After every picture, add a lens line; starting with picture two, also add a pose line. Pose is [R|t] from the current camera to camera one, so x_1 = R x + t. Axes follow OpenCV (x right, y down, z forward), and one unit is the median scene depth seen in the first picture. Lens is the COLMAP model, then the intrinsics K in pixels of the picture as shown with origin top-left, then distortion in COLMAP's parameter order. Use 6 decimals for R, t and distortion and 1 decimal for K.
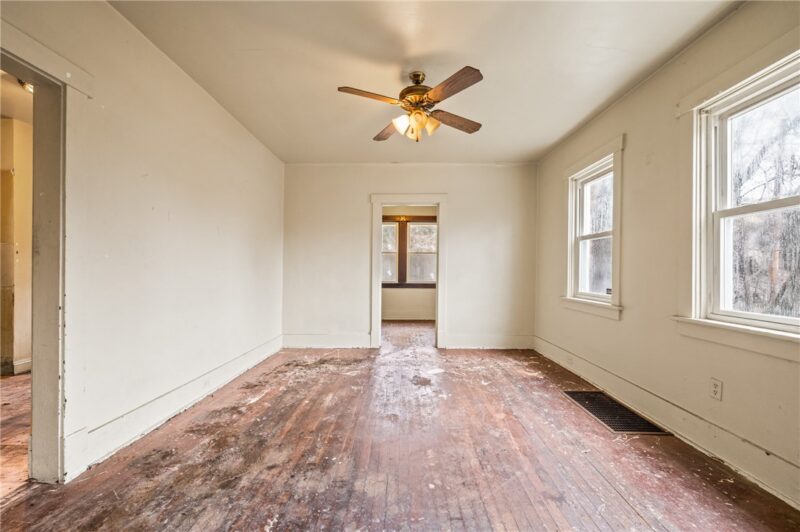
lens RADIAL K [[336.6, 0, 399.6], [0, 336.6, 272.3], [0, 0, 1]] dist [-0.000651, 0.001041]
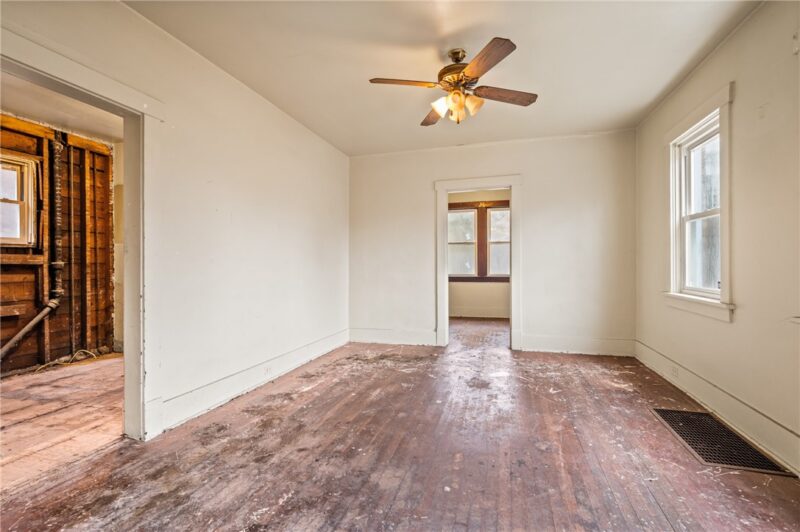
lens RADIAL K [[369.6, 0, 398.5], [0, 369.6, 263.0], [0, 0, 1]] dist [-0.000017, 0.001157]
pose [[0.963216, -0.013559, -0.268386, 0.166122], [0.011767, 0.999896, -0.008287, 0.004285], [0.268471, 0.004824, 0.963276, -0.028171]]
